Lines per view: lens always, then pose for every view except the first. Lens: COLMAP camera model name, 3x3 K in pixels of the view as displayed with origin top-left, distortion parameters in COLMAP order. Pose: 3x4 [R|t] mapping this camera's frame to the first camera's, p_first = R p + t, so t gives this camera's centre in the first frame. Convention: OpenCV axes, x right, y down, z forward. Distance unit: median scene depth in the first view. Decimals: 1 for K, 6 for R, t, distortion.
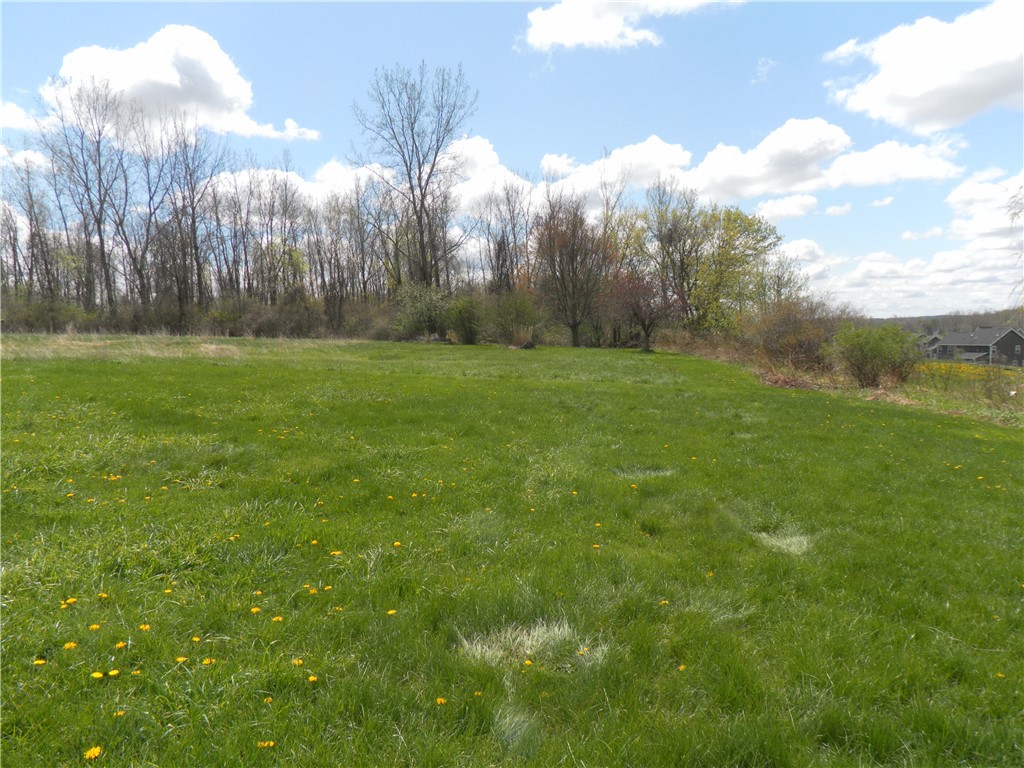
lens RADIAL K [[785.4, 0, 513.9], [0, 785.4, 383.8], [0, 0, 1]] dist [-0.002688, 0.003285]
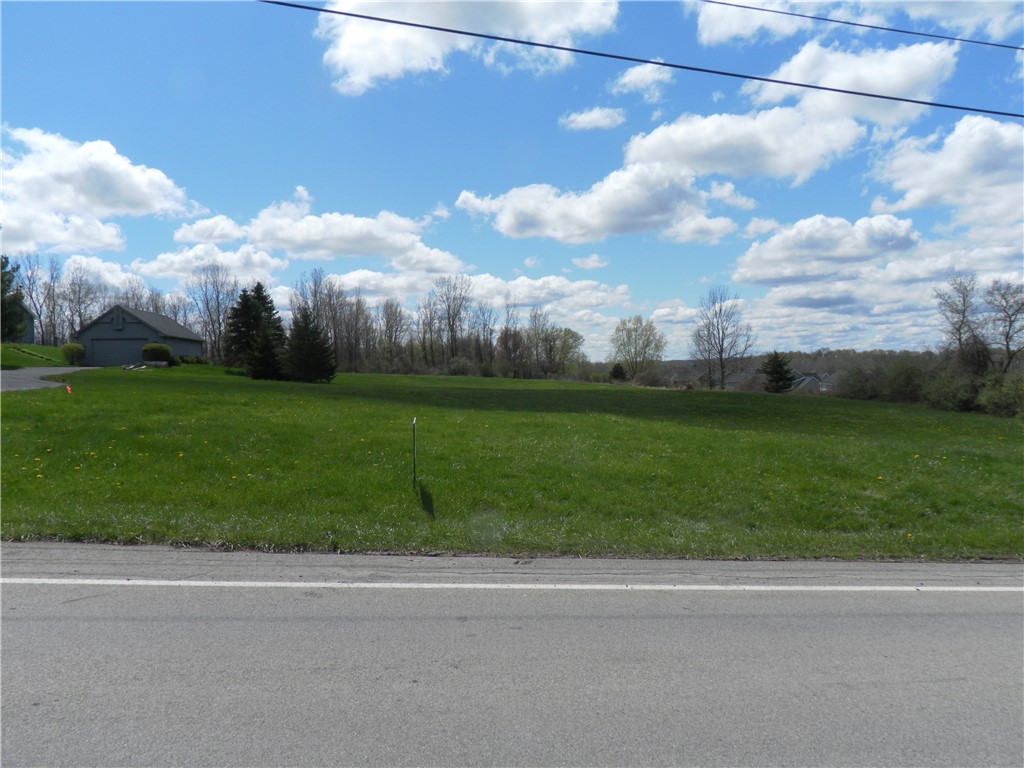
lens RADIAL K [[785.4, 0, 512.9], [0, 785.4, 401.8], [0, 0, 1]] dist [-0.002688, 0.003285]
pose [[0.974413, 0.002119, 0.224753, -0.529399], [0.003291, 0.999714, -0.023696, 0.097280], [-0.224739, 0.023829, 0.974128, -1.643956]]
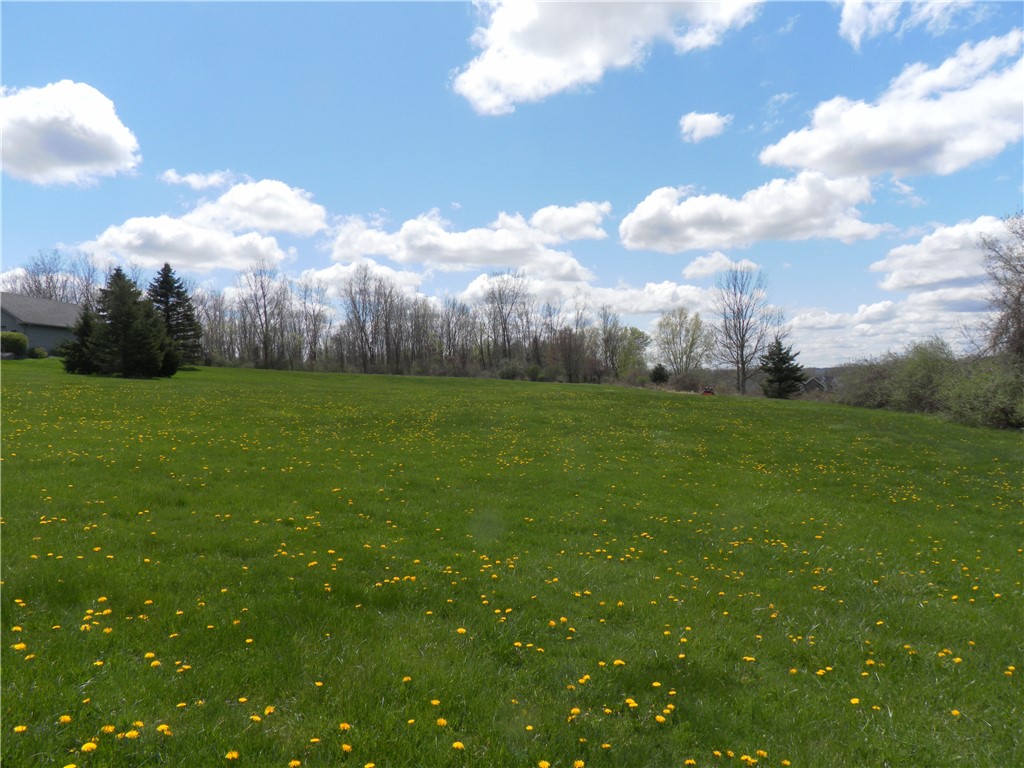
lens RADIAL K [[785.4, 0, 505.9], [0, 785.4, 381.2], [0, 0, 1]] dist [-0.002688, 0.003285]
pose [[0.998411, 0.016940, 0.053749, -0.253147], [-0.013802, 0.998208, -0.058220, 0.093136], [-0.054639, 0.057386, 0.996856, -1.442160]]
